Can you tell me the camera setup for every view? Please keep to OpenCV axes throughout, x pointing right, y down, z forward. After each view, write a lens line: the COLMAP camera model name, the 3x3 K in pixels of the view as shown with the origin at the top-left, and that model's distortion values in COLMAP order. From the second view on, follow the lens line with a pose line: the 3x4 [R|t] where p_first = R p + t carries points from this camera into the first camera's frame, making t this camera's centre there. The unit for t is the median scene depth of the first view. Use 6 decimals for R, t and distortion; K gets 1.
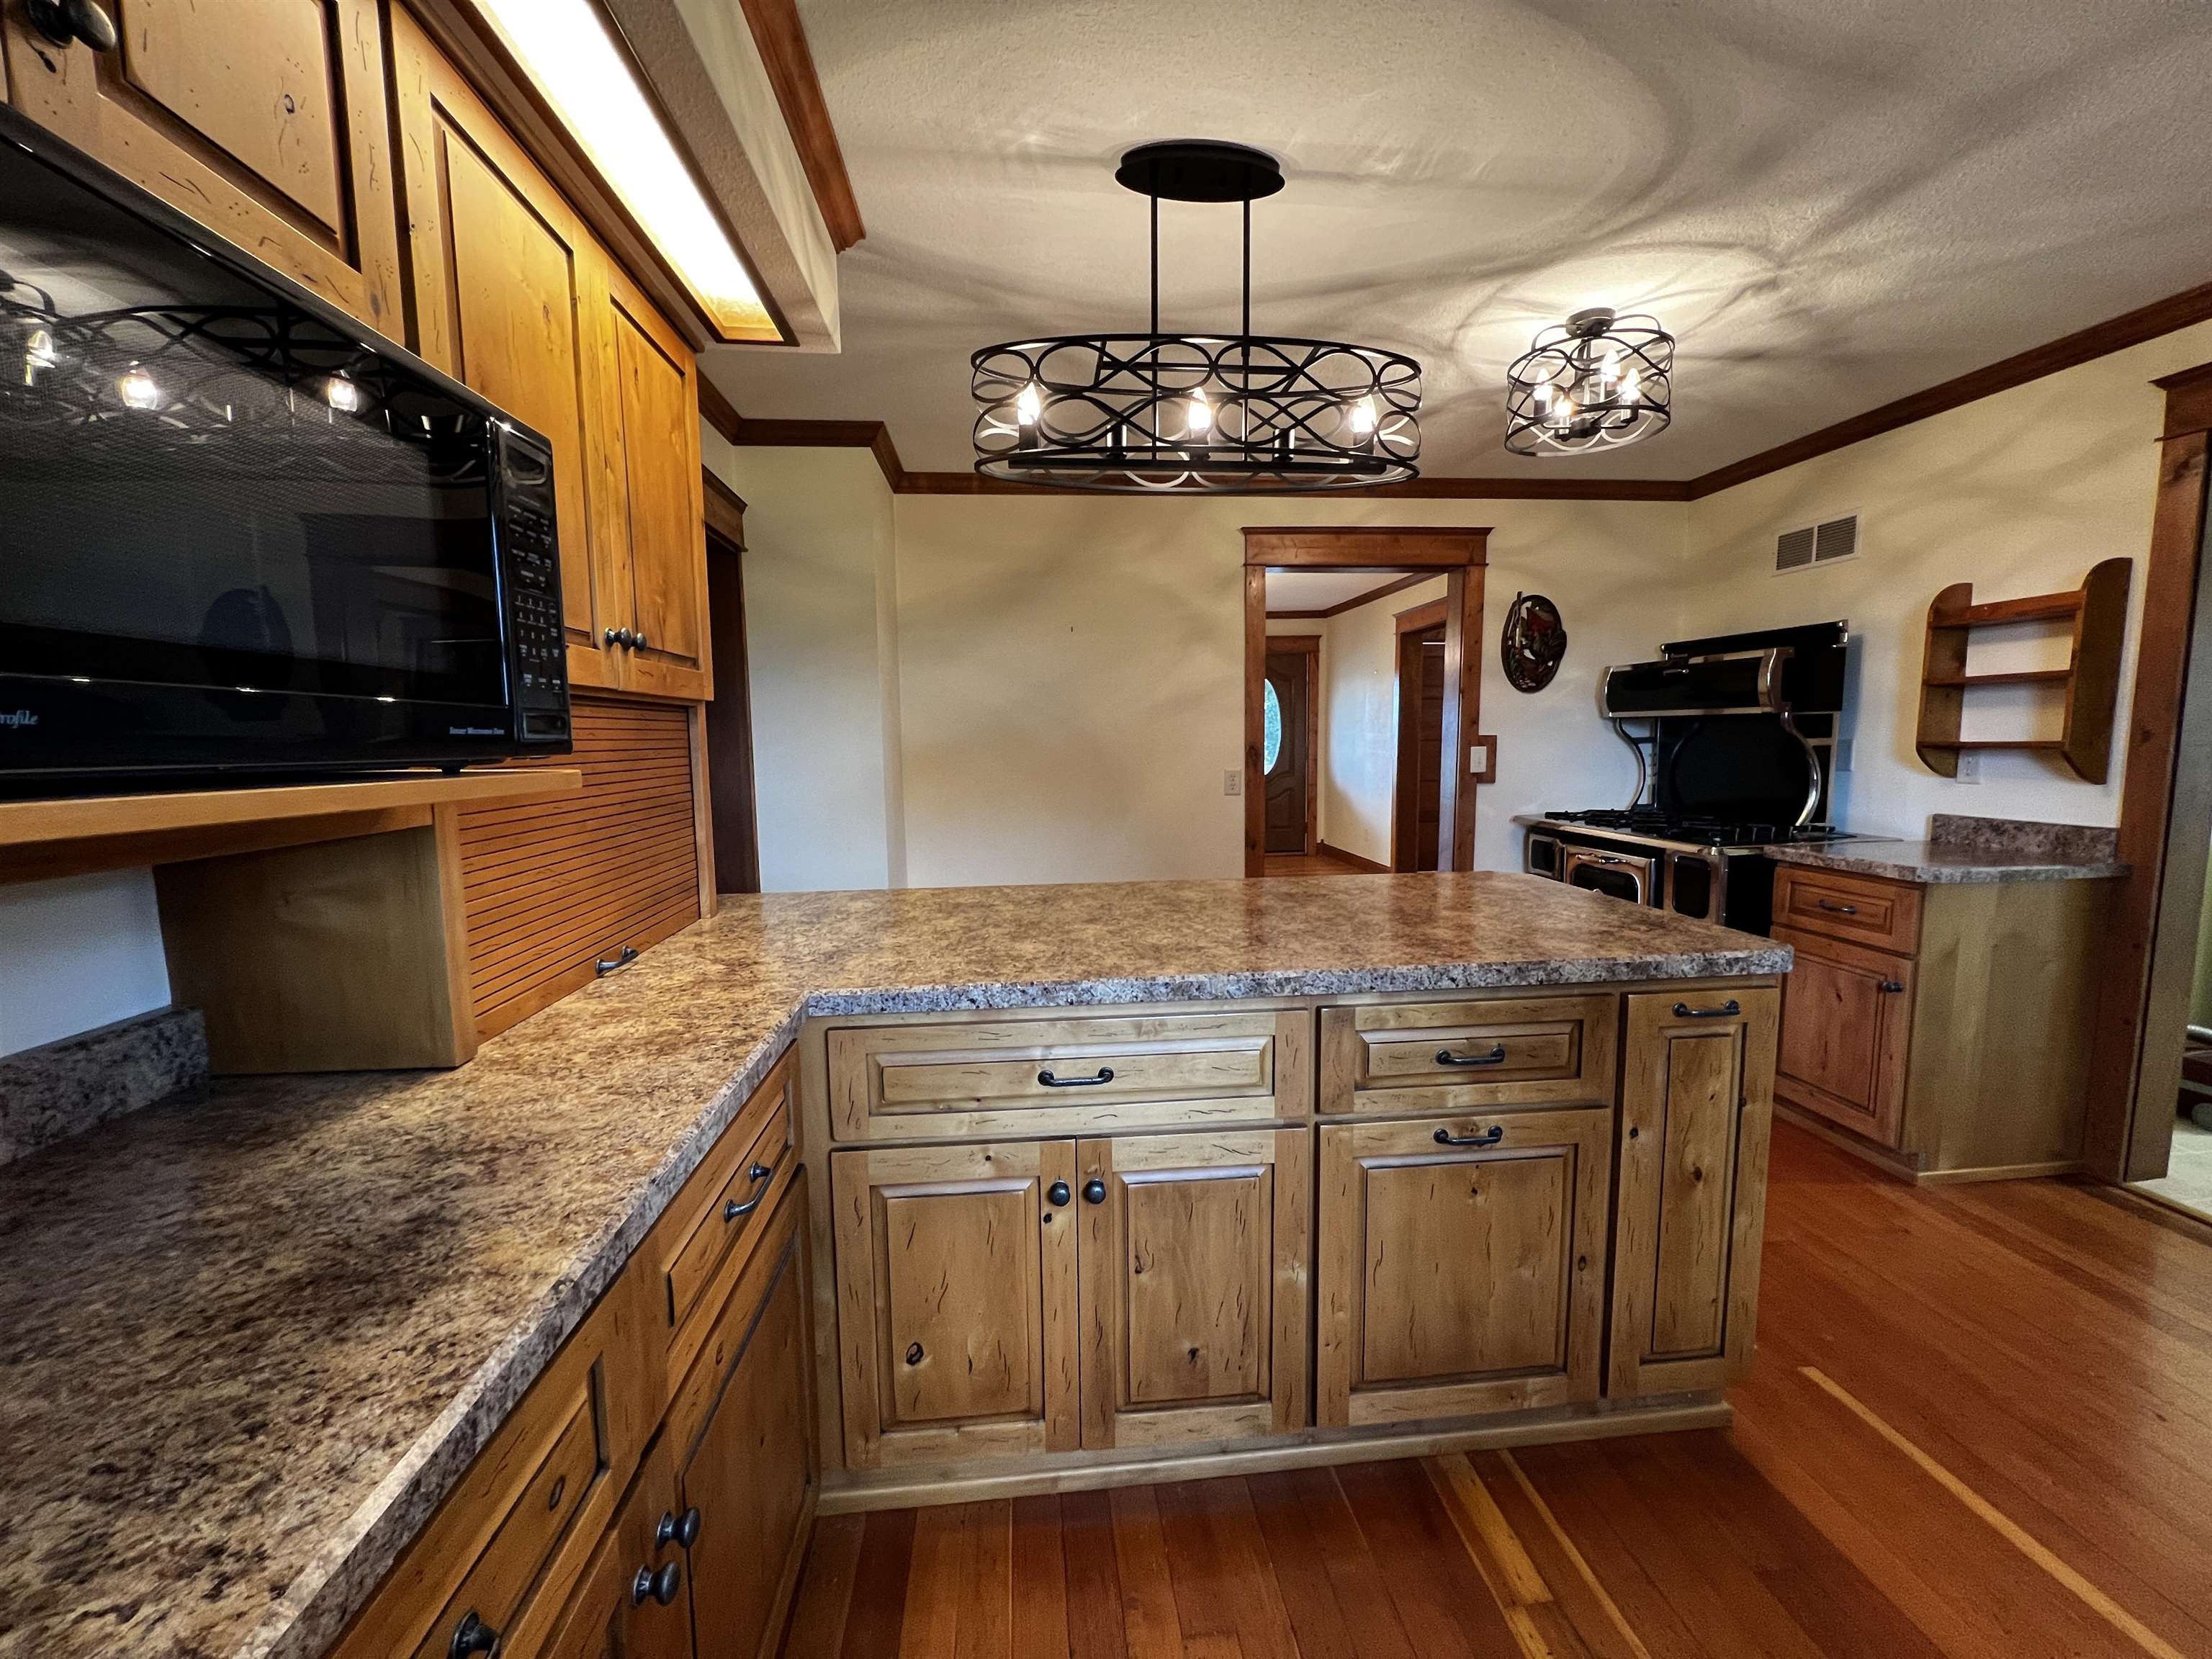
lens RADIAL K [[872.3, 0, 1106.0], [0, 872.3, 829.5], [0, 0, 1]] dist [0.001326, -0.000429]
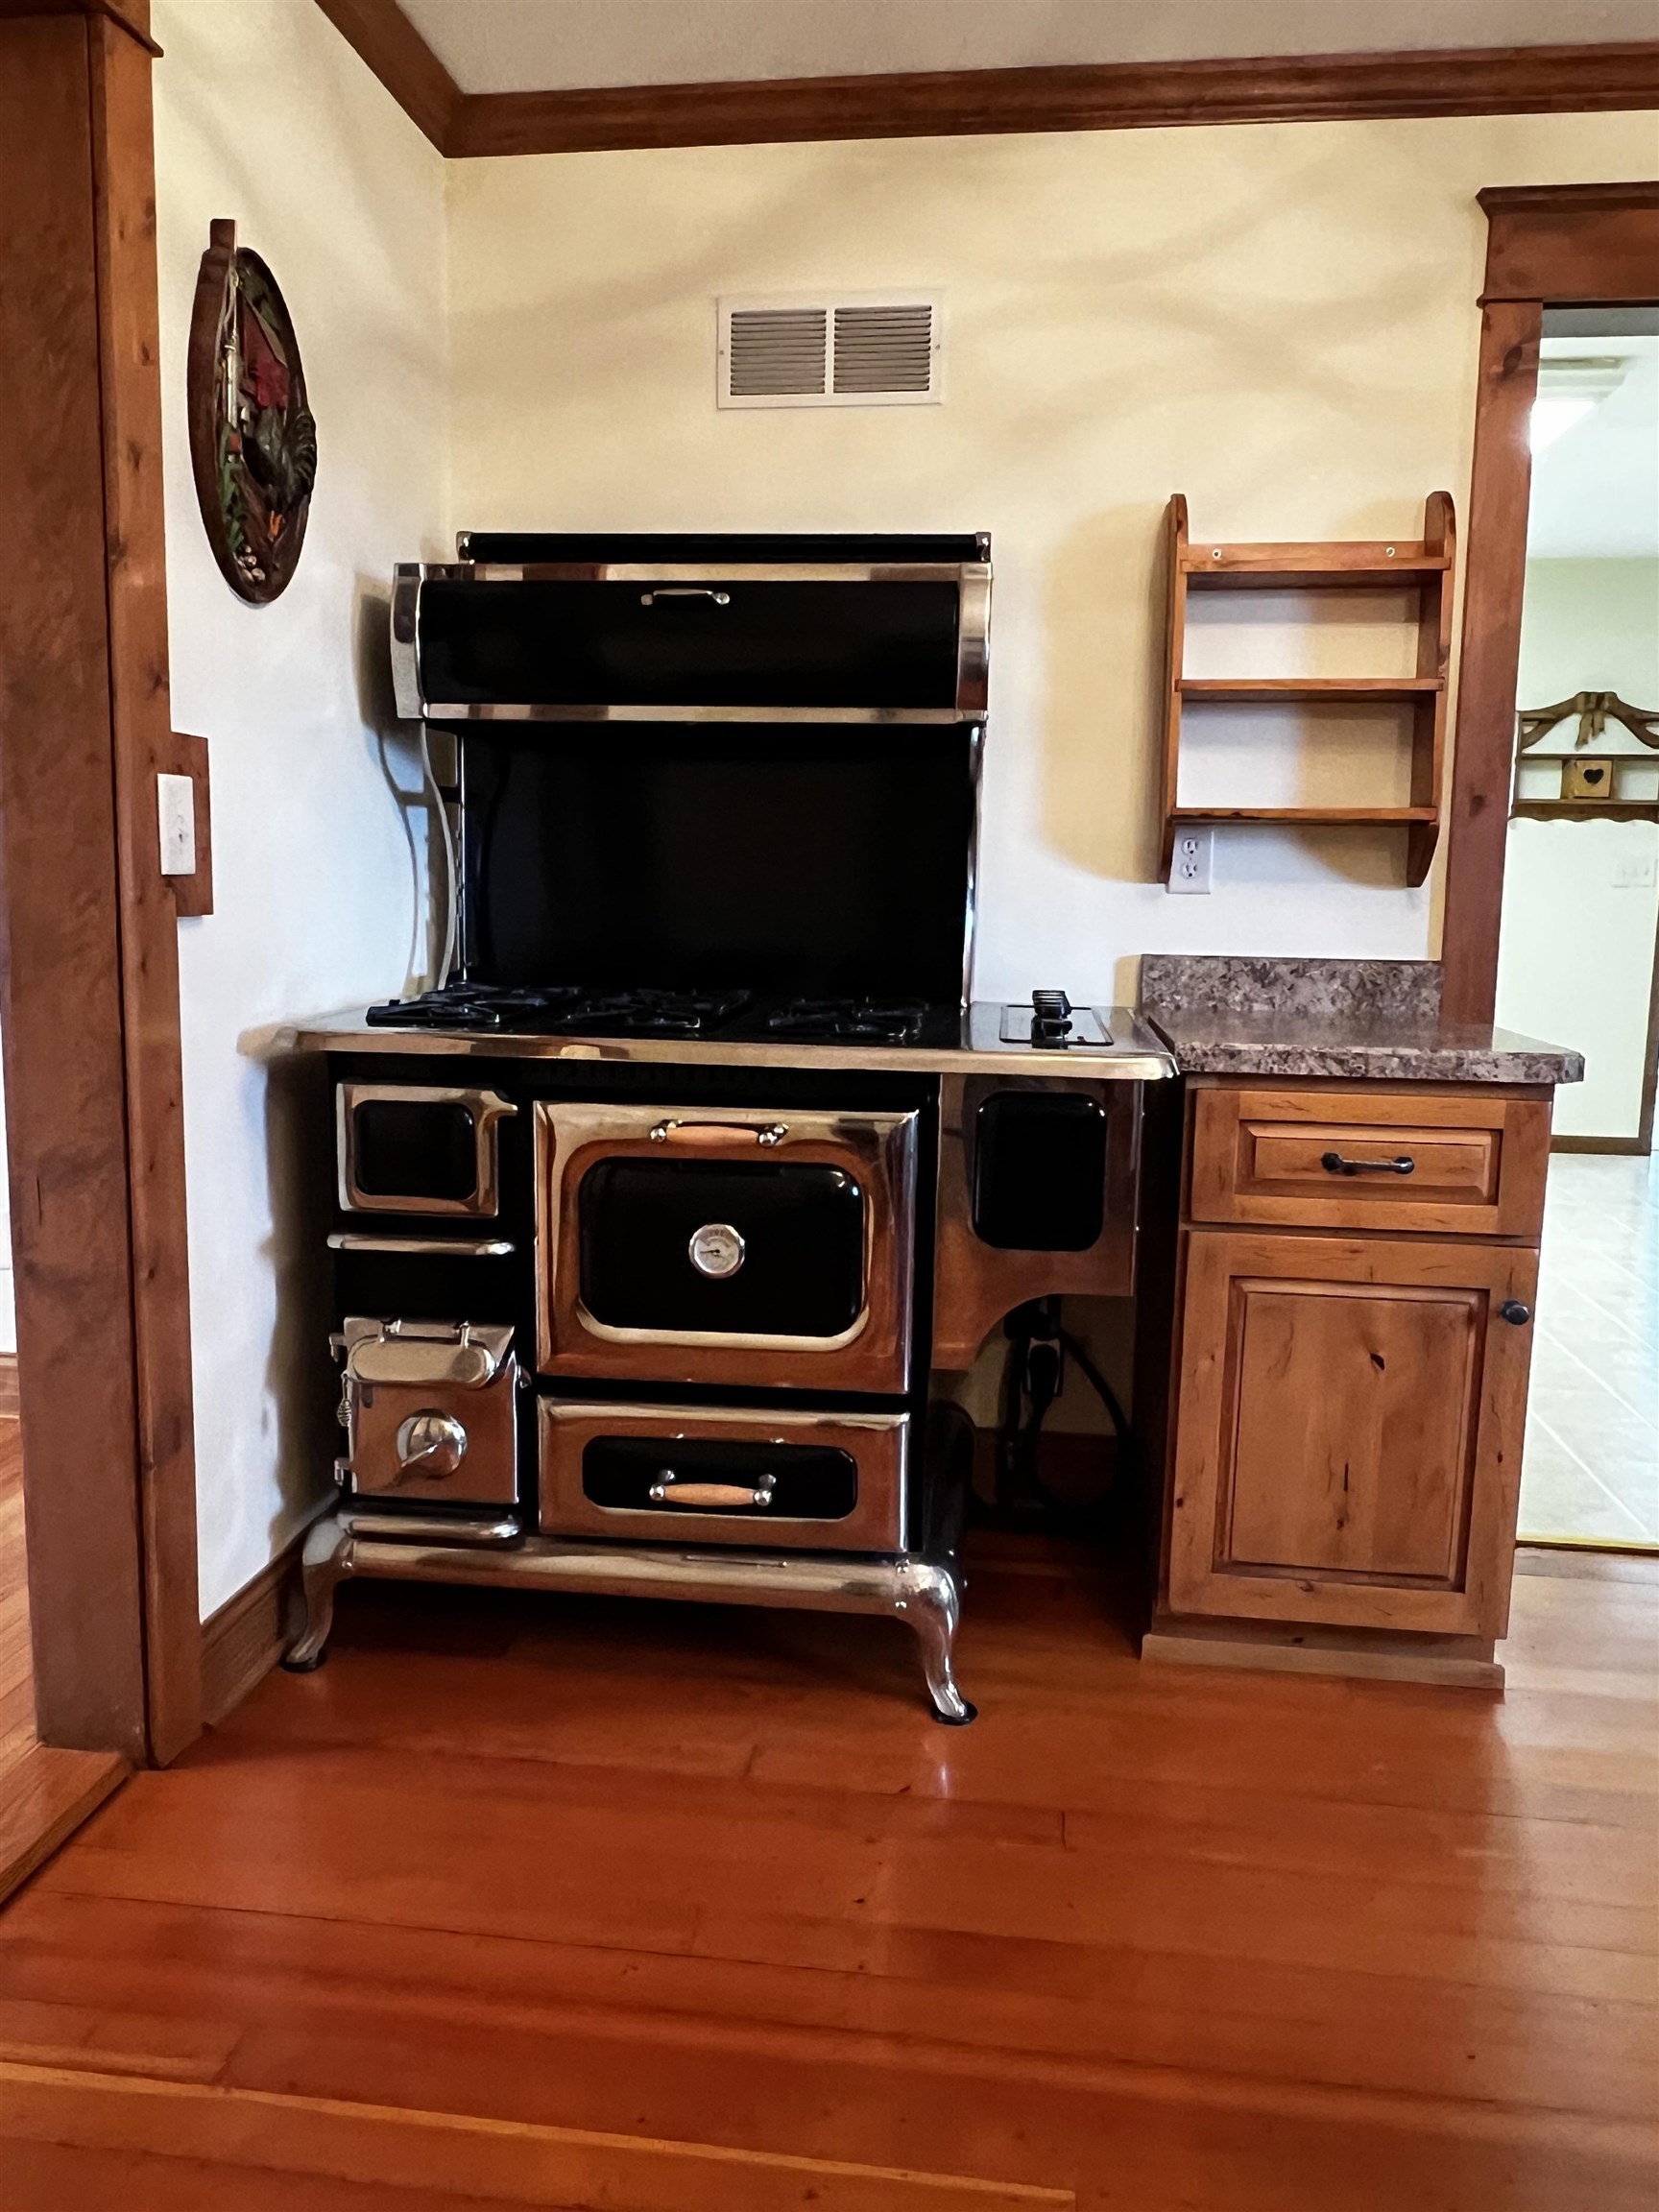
lens RADIAL K [[1605.0, 0, 829.5], [0, 1605.0, 1106.0], [0, 0, 1]] dist [-0.005596, -0.001619]
pose [[0.230199, -0.117215, 0.966058, -0.006413], [0.080742, 0.991597, 0.101073, -0.041309], [-0.969788, 0.054735, 0.237729, 1.004012]]
